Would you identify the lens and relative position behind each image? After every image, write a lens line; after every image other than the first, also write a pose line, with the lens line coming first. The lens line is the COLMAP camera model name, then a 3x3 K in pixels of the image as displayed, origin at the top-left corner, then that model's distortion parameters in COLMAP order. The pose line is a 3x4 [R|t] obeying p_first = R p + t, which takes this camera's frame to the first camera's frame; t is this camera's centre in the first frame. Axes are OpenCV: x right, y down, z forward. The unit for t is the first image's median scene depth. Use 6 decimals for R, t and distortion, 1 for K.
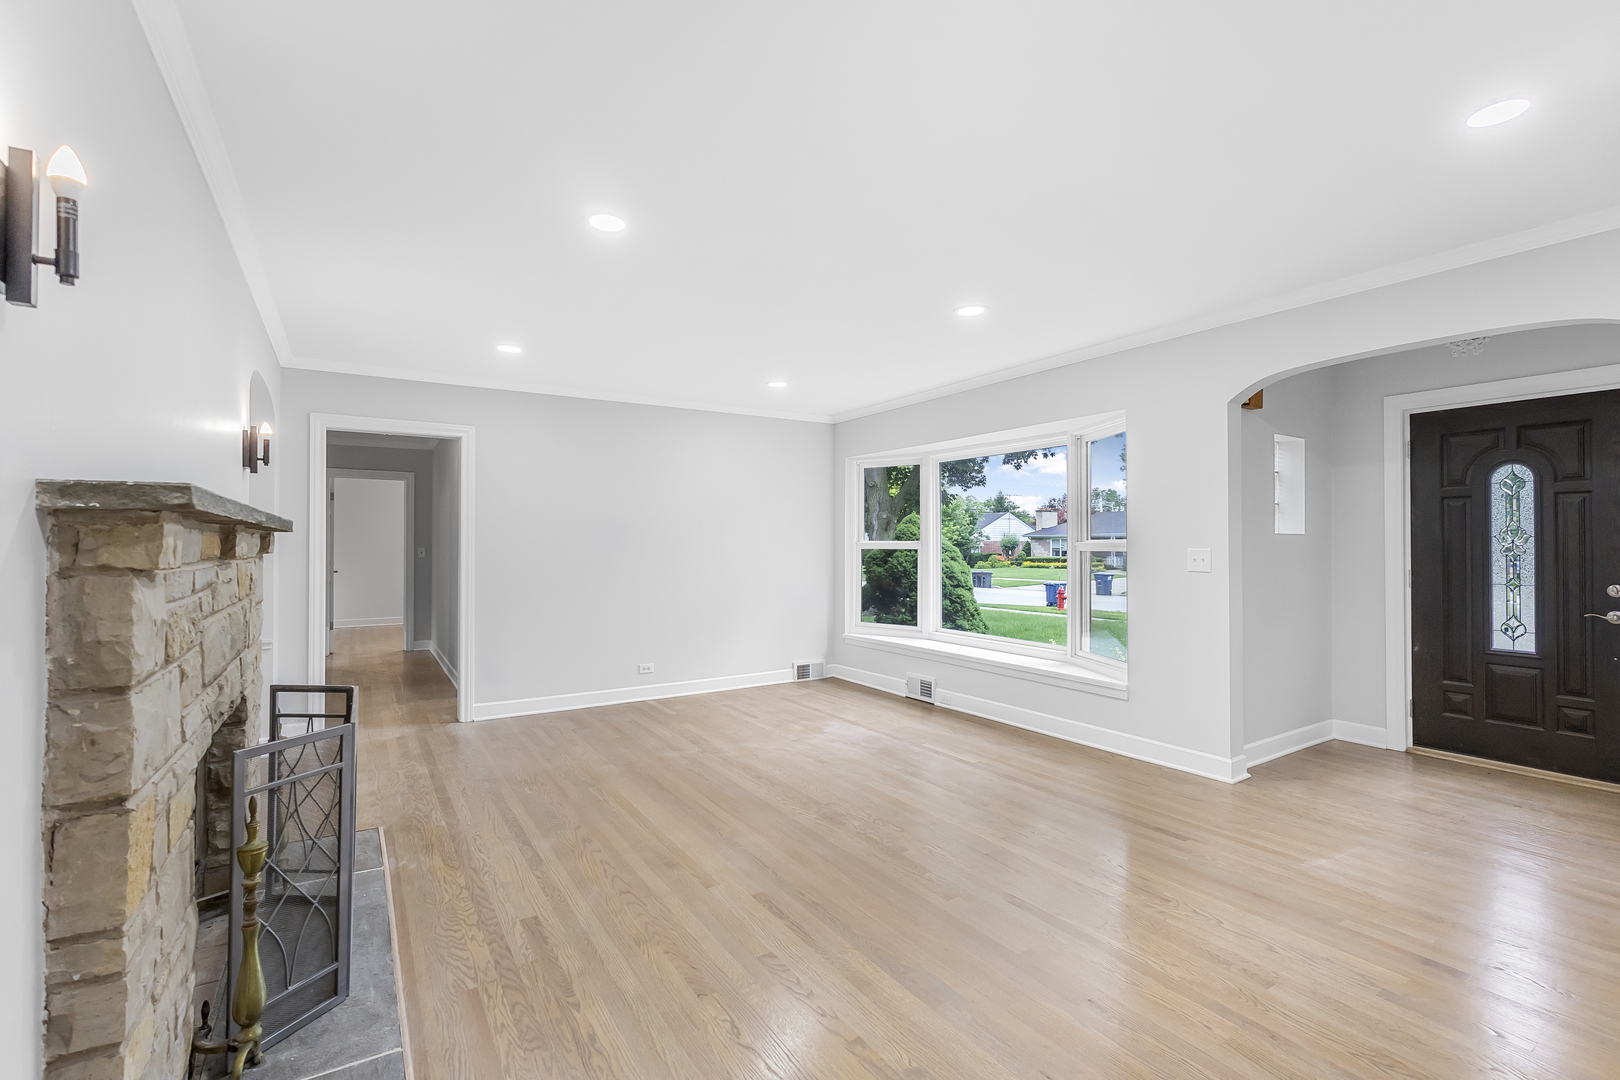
lens RADIAL K [[721.0, 0, 809.6], [0, 721.0, 537.1], [0, 0, 1]] dist [-0.002427, 0.000073]
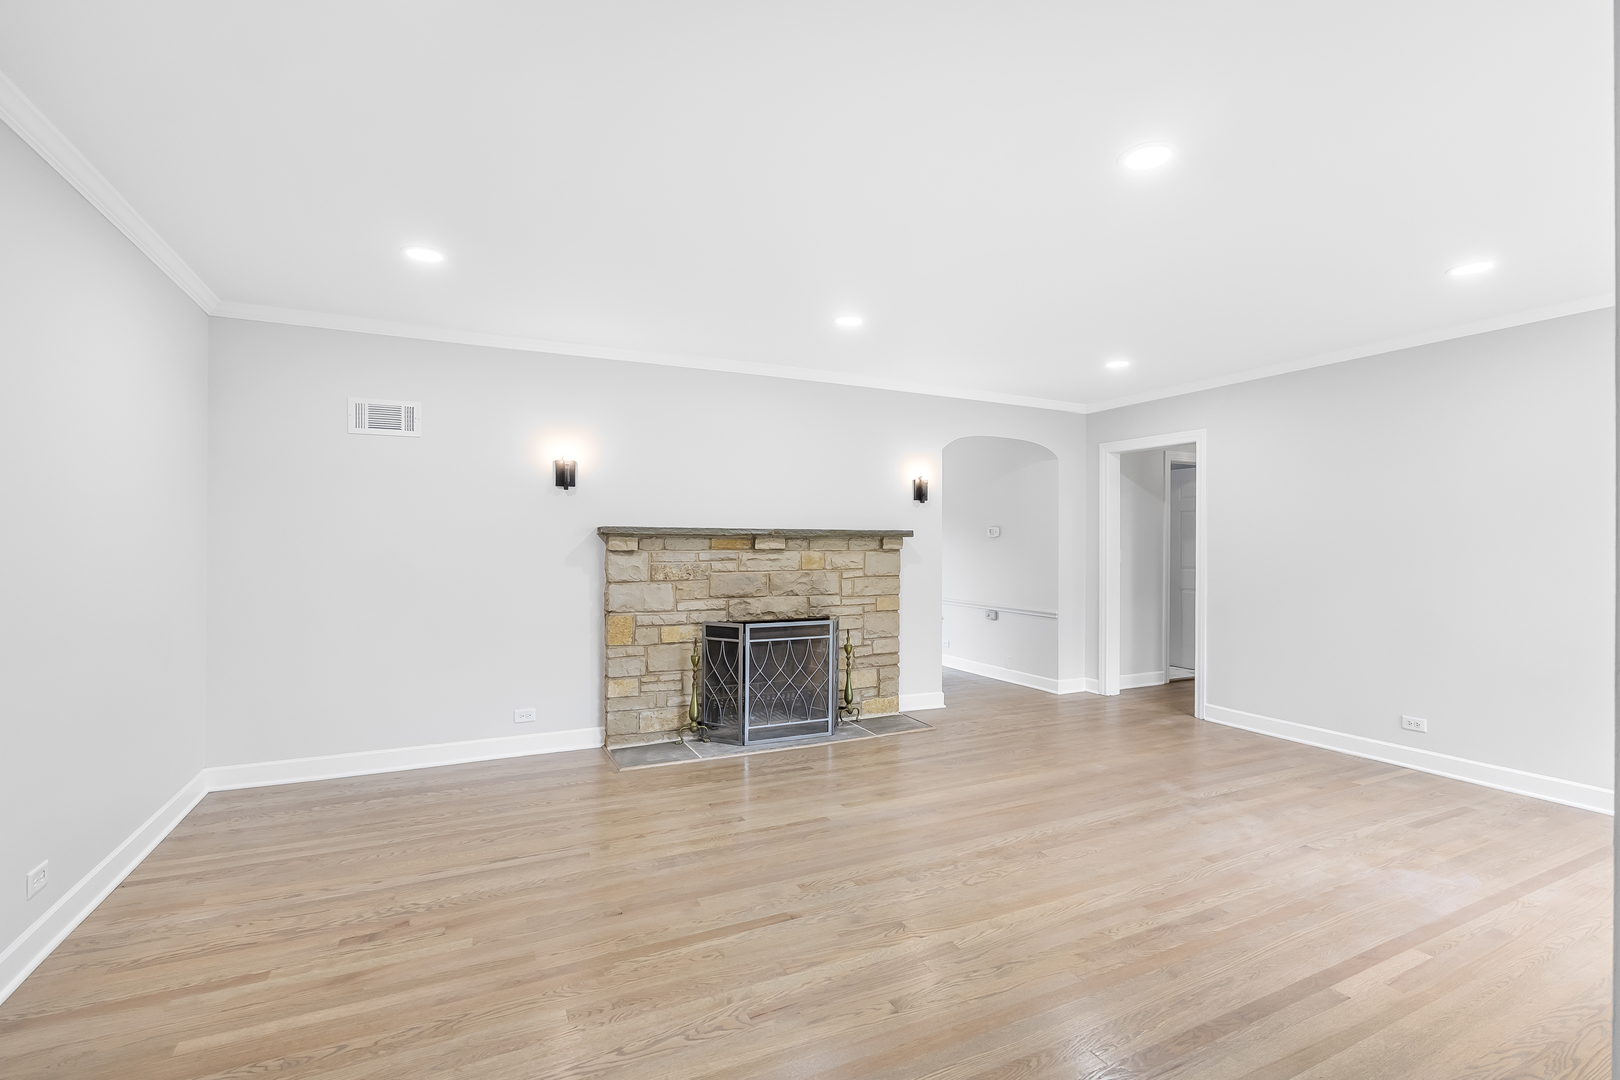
lens RADIAL K [[721.0, 0, 809.6], [0, 721.0, 537.1], [0, 0, 1]] dist [-0.002427, 0.000073]
pose [[-0.101560, -0.007302, -0.994803, 0.902918], [0.005668, 0.999953, -0.007918, 0.003791], [0.994813, -0.006443, -0.101513, 0.822475]]
